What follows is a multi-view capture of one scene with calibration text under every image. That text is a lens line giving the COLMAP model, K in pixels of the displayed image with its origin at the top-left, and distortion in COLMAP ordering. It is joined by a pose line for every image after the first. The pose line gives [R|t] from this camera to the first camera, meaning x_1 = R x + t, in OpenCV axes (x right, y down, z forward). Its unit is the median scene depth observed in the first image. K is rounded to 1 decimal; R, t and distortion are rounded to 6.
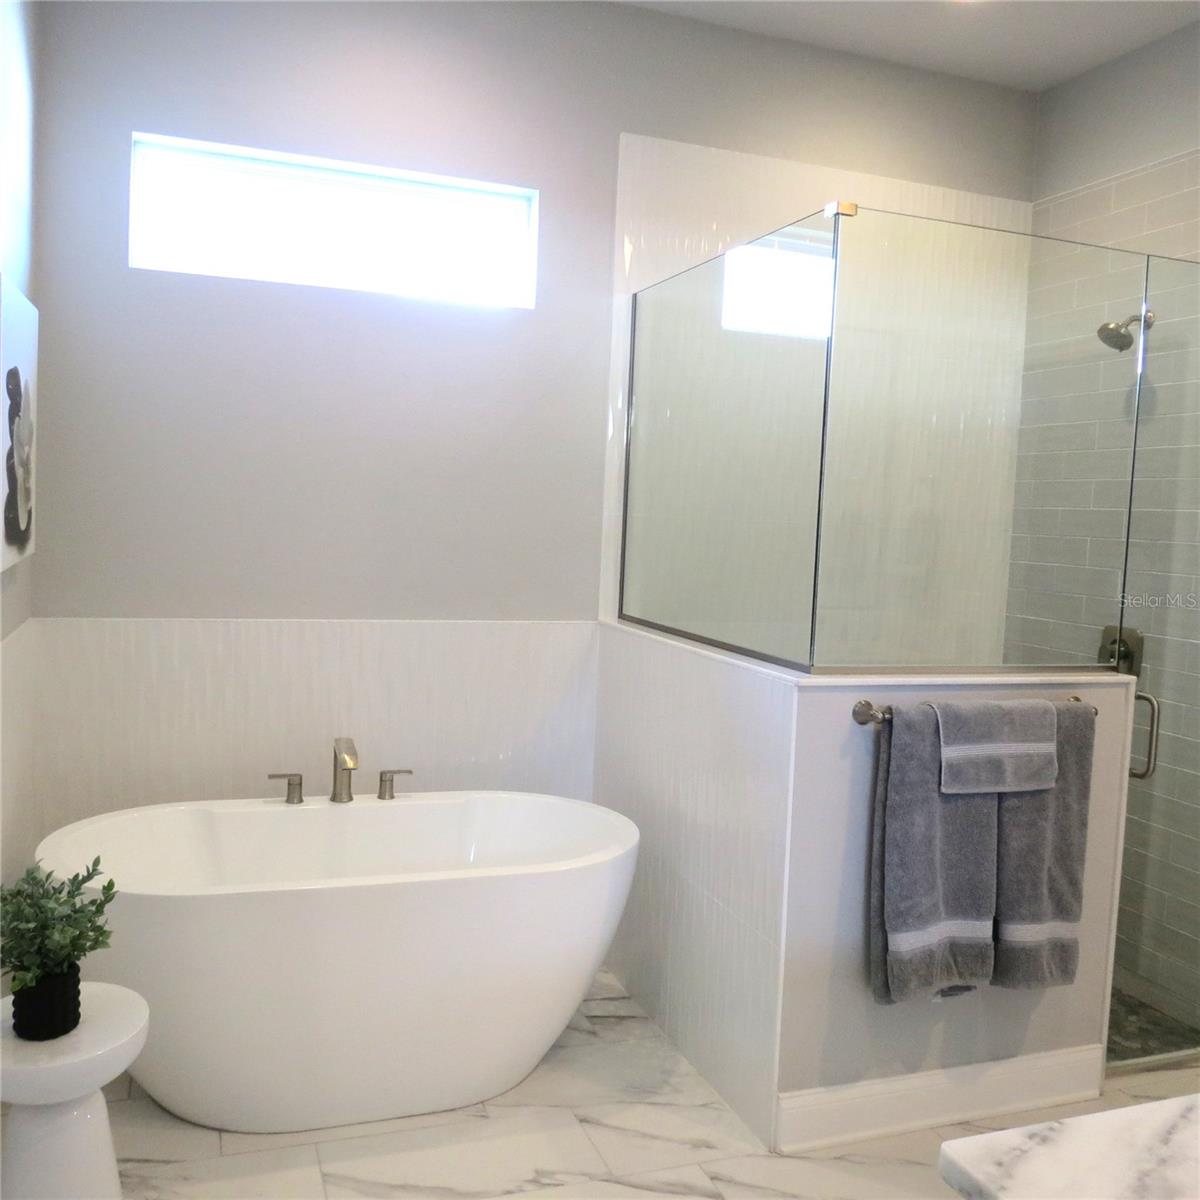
lens RADIAL K [[1120.8, 0, 601.1], [0, 1120.8, 597.8], [0, 0, 1]] dist [-0.035294, 0.000000]
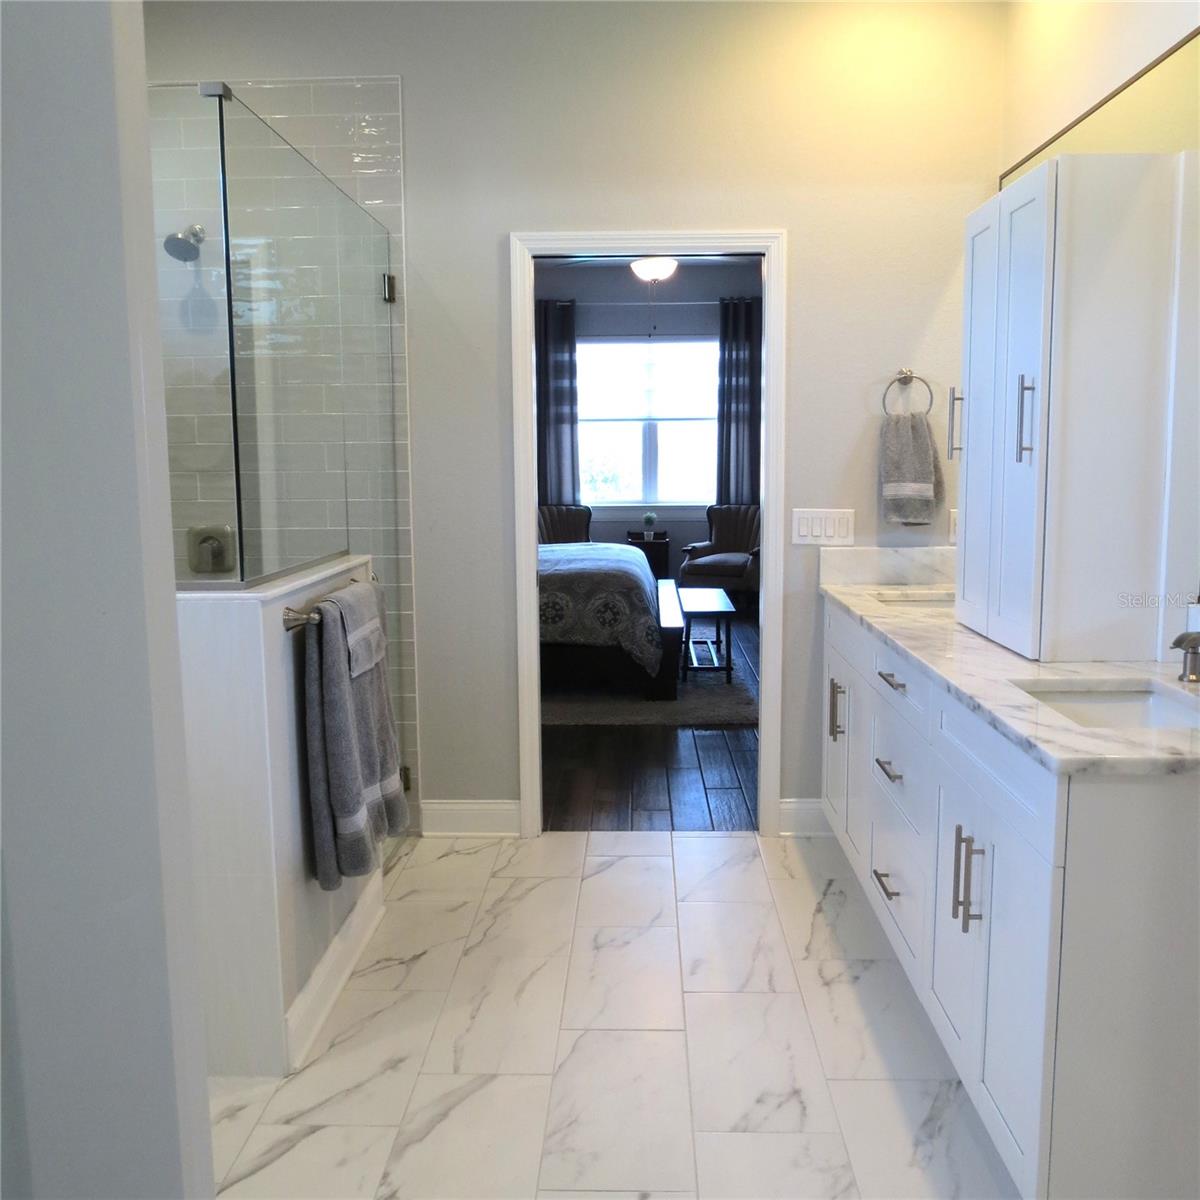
lens RADIAL K [[1120.8, 0, 609.6], [0, 1120.8, 602.3], [0, 0, 1]] dist [-0.035294, 0.000000]
pose [[0.381469, -0.168493, 0.908896, -0.563893], [0.093198, 0.985248, 0.143532, -0.028453], [-0.919671, 0.029954, 0.391545, 0.343527]]
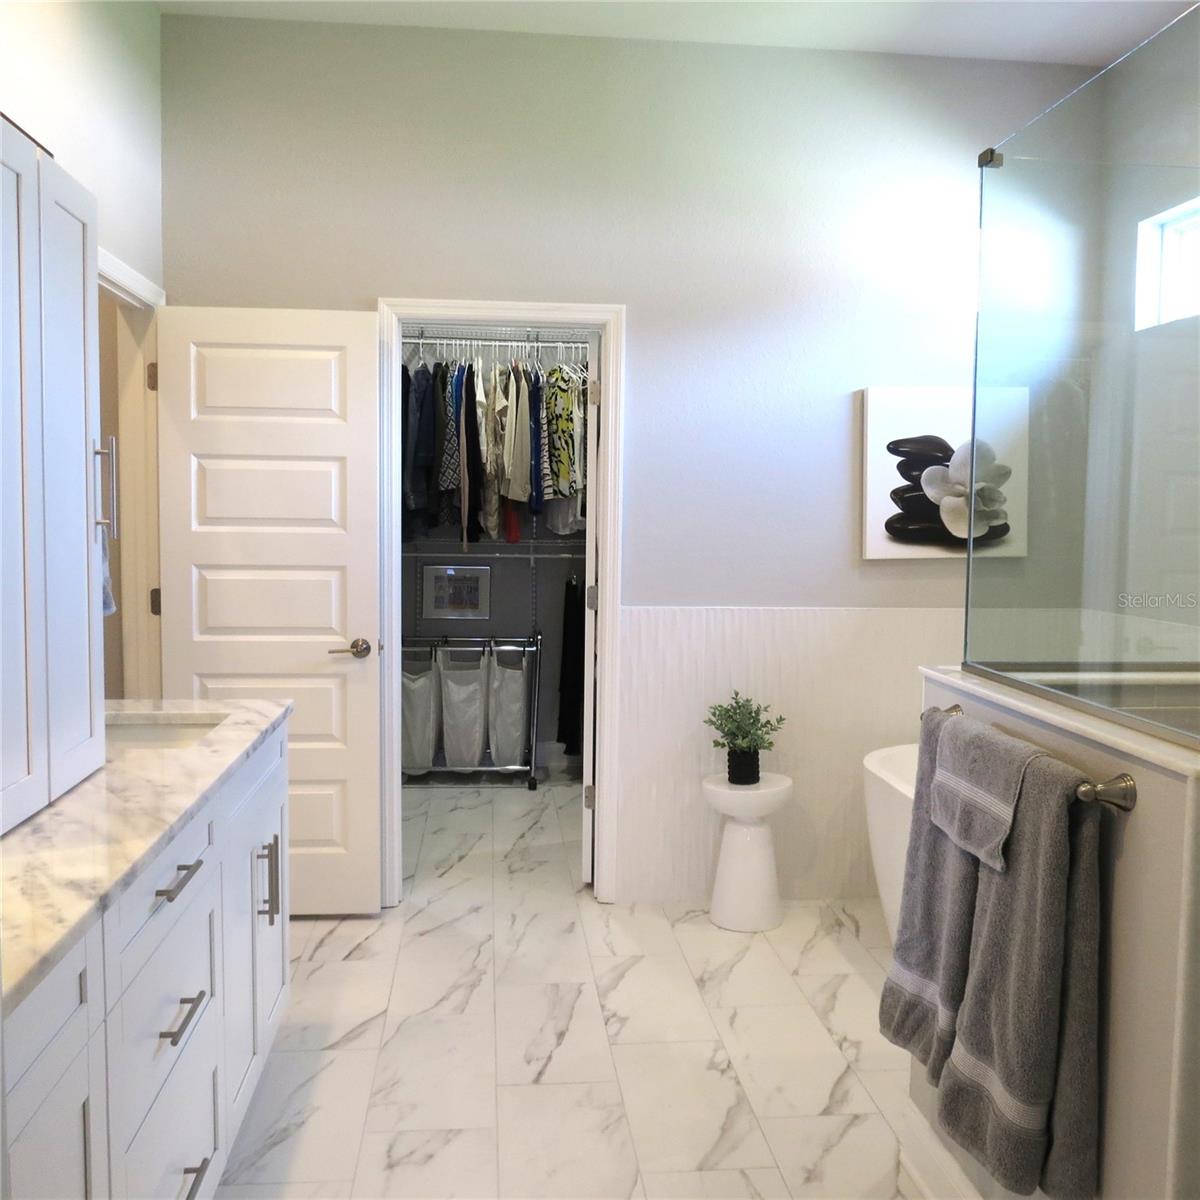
lens RADIAL K [[1120.8, 0, 599.7], [0, 1120.8, 598.8], [0, 0, 1]] dist [-0.035294, 0.000000]
pose [[-0.257445, 0.026570, -0.965928, 1.151903], [-0.098371, 0.993708, 0.053552, -0.010809], [0.961273, 0.108806, -0.253211, 0.941800]]
